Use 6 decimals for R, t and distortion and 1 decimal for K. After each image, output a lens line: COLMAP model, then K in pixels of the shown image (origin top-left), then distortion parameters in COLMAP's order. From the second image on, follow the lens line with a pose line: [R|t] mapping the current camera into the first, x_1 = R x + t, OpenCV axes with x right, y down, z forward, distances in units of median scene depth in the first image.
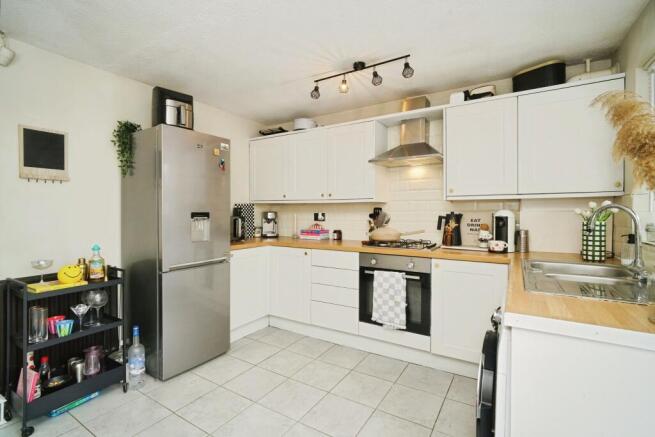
lens RADIAL K [[308.0, 0, 323.0], [0, 308.0, 209.2], [0, 0, 1]] dist [-0.001480, -0.001030]
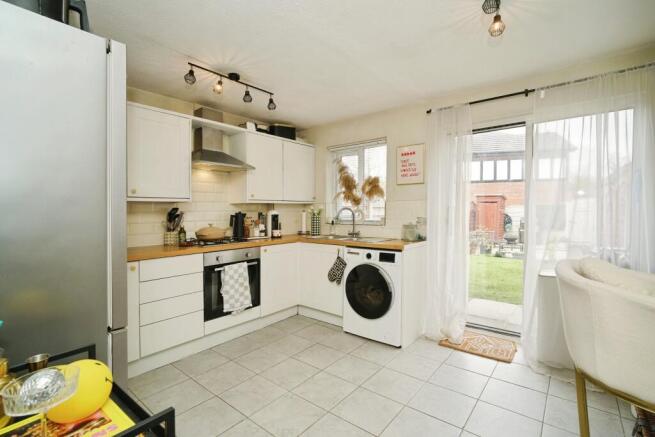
lens RADIAL K [[308.0, 0, 326.9], [0, 308.0, 215.2], [0, 0, 1]] dist [-0.001480, -0.001030]
pose [[0.123655, -0.014562, 0.992218, -0.867215], [0.004298, 0.999891, 0.014139, 0.006556], [-0.992316, 0.002516, 0.123704, 0.512119]]
